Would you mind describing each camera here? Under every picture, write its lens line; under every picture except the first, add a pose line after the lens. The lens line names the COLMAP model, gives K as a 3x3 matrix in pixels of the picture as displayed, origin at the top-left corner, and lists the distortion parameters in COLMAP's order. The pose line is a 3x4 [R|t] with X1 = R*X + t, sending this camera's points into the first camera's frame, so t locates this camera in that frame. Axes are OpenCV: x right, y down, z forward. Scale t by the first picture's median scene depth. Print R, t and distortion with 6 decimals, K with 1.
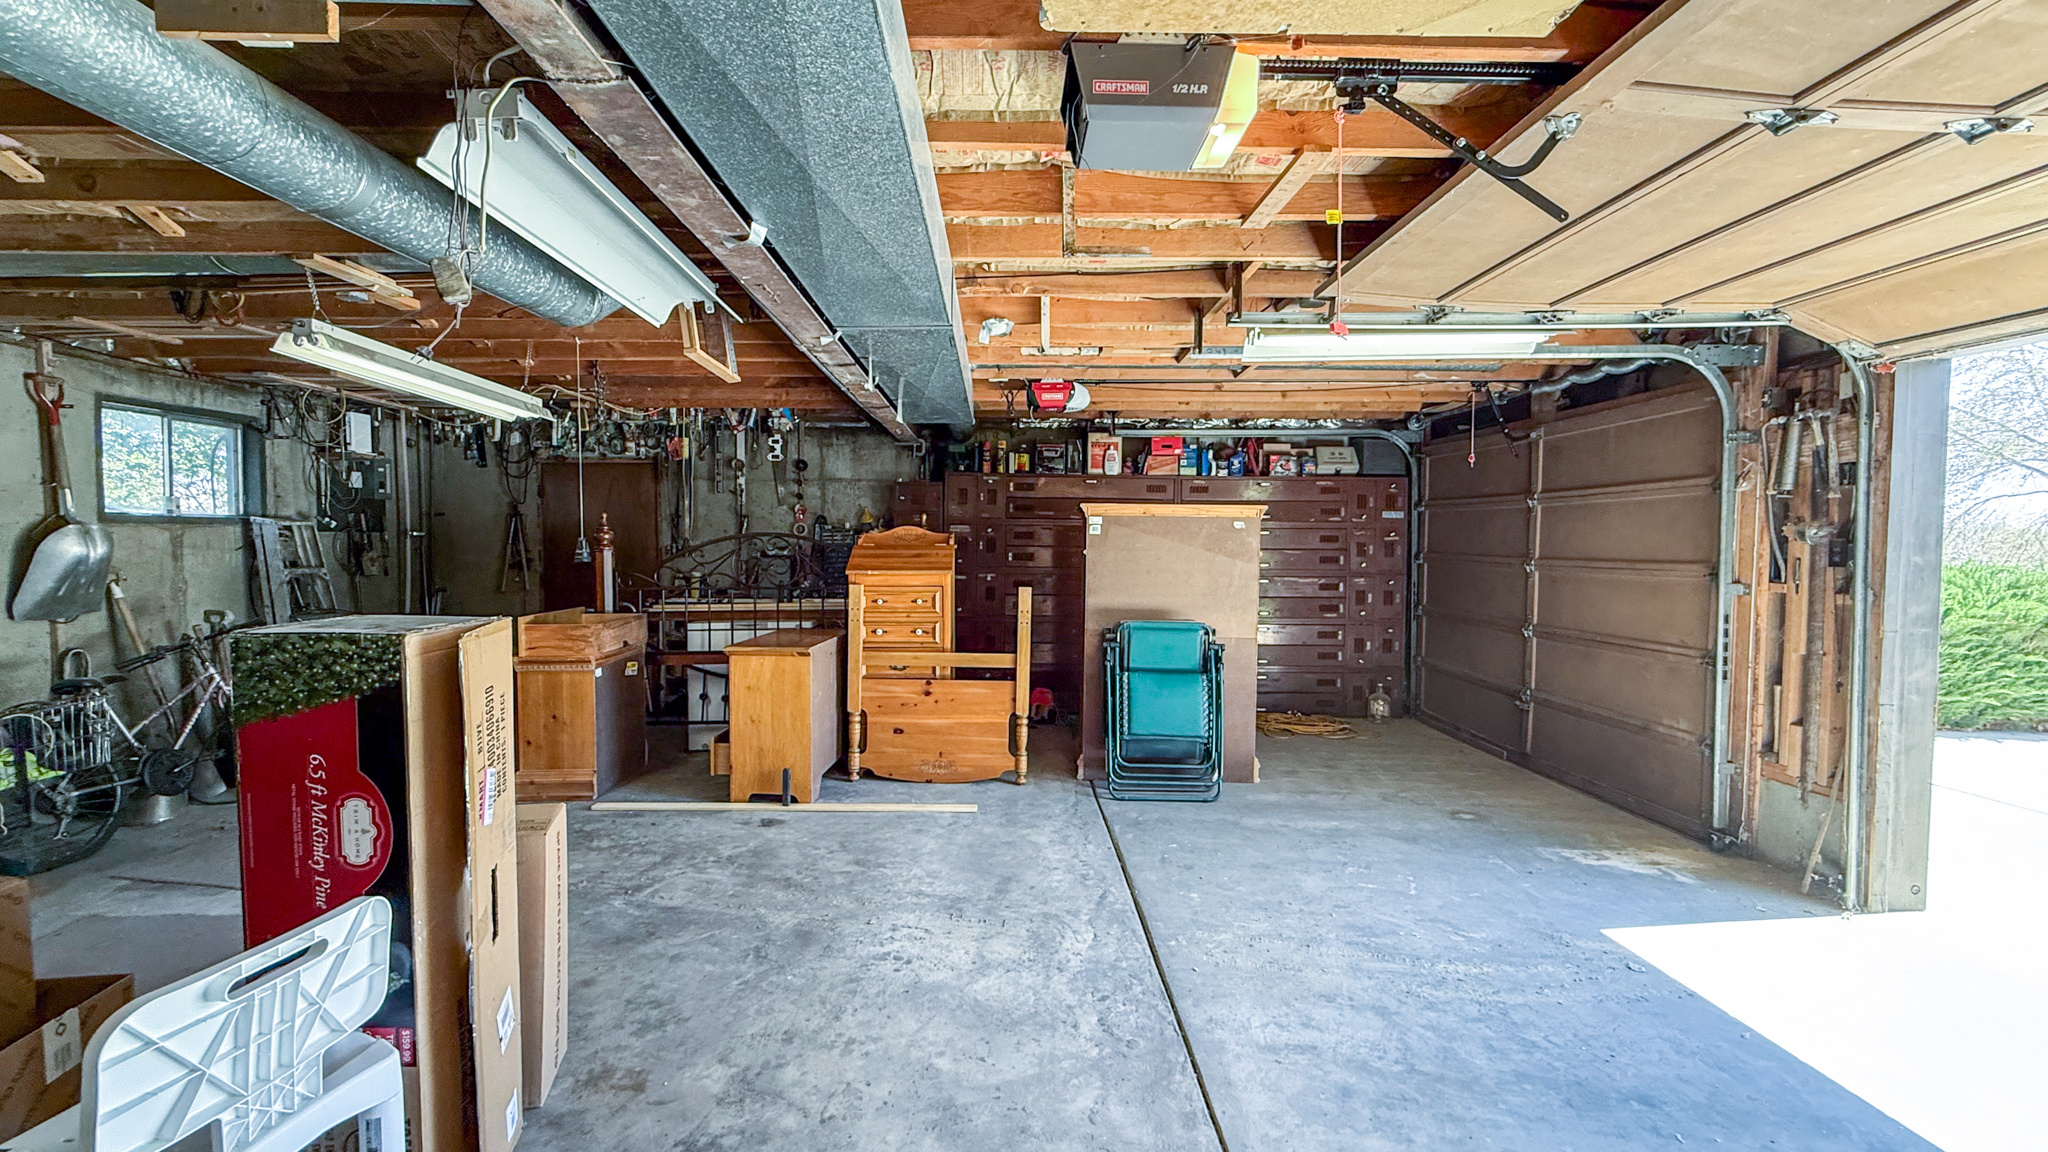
lens RADIAL K [[822.2, 0, 1020.9], [0, 822.2, 575.0], [0, 0, 1]] dist [-0.000339, -0.000111]
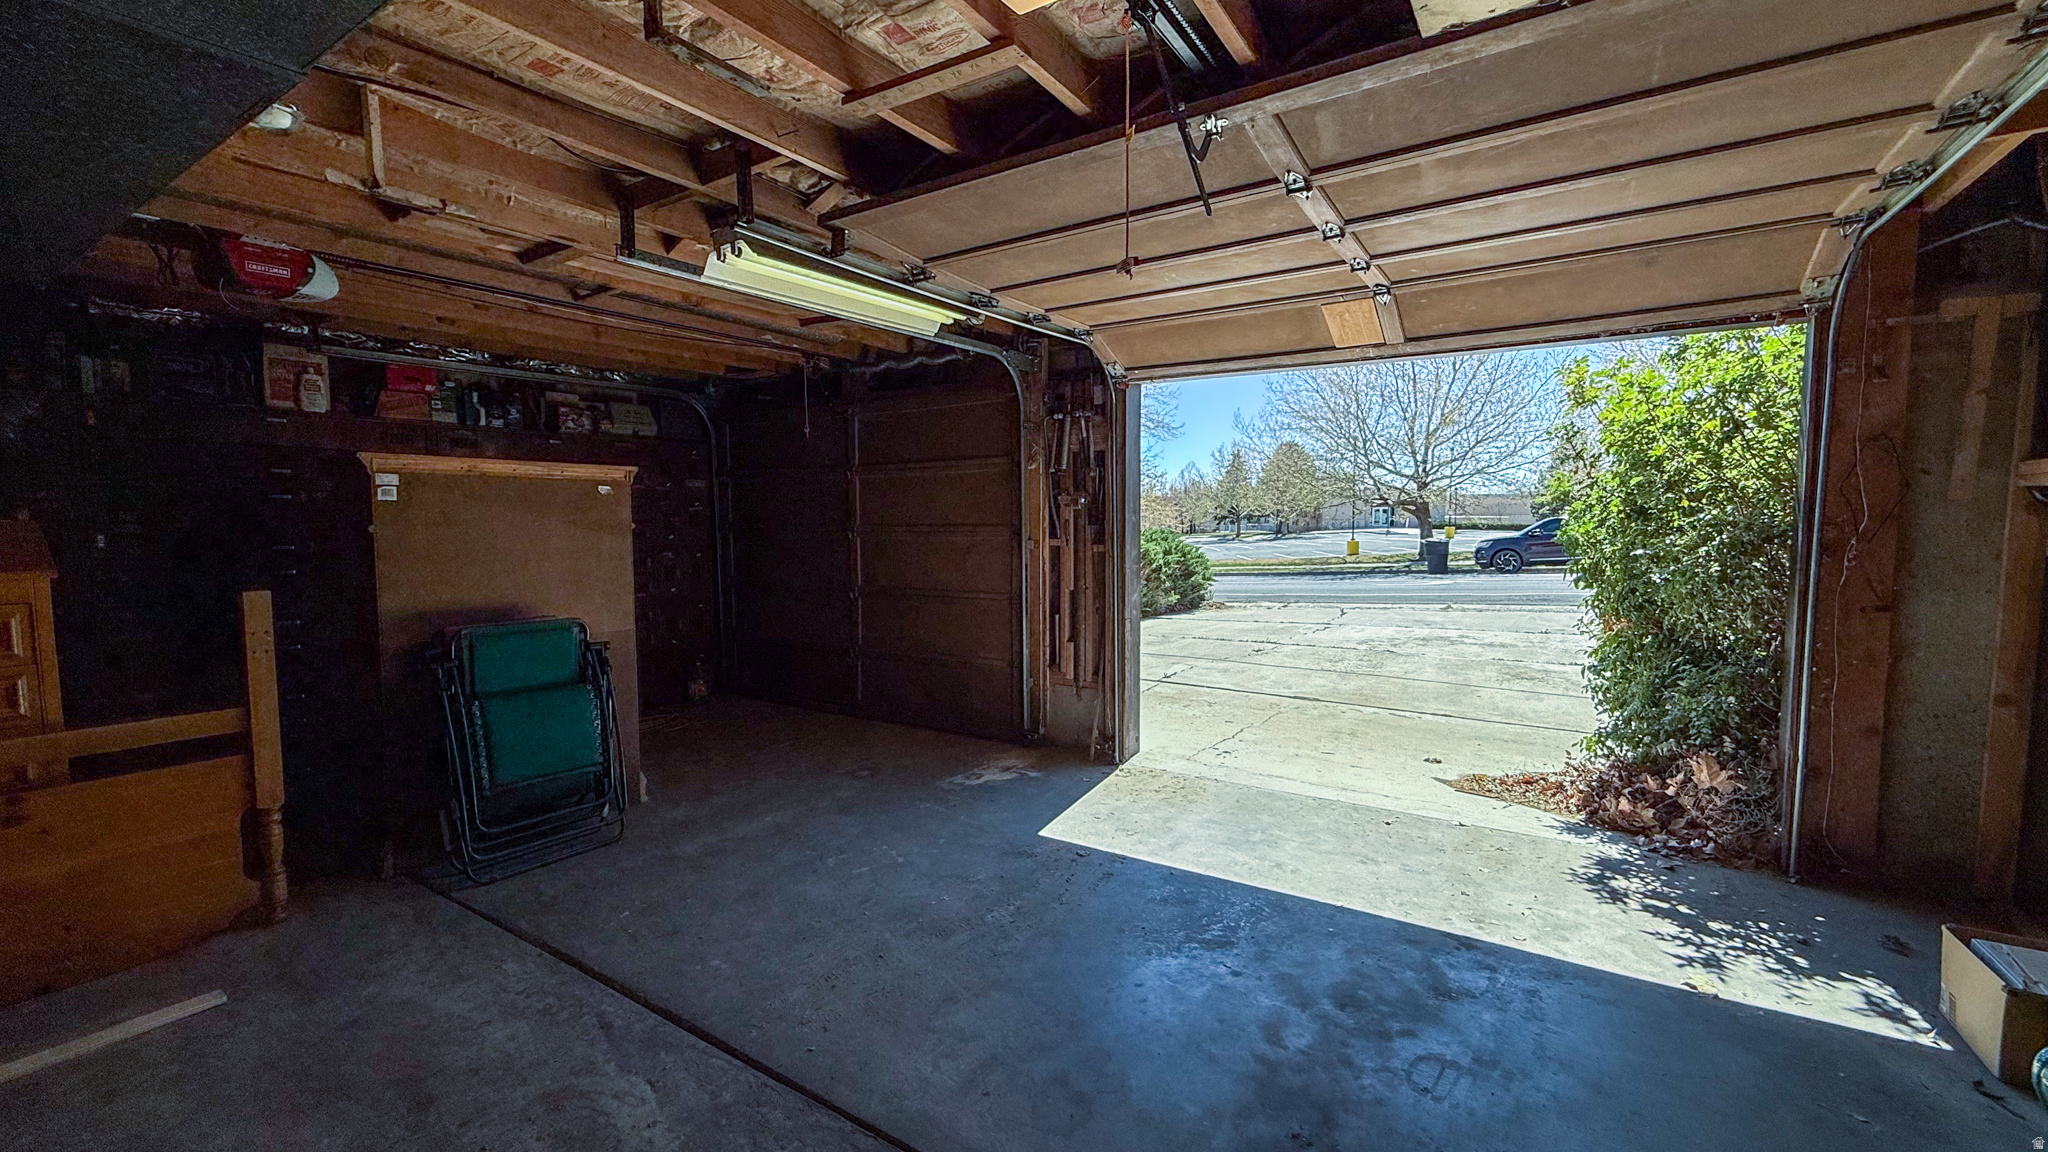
lens RADIAL K [[822.2, 0, 1023.7], [0, 822.2, 577.0], [0, 0, 1]] dist [-0.000339, -0.000111]
pose [[0.563980, -0.071645, 0.822675, -0.200491], [0.042195, 0.997428, 0.057938, -0.007202], [-0.824710, 0.002037, 0.565552, 0.263751]]
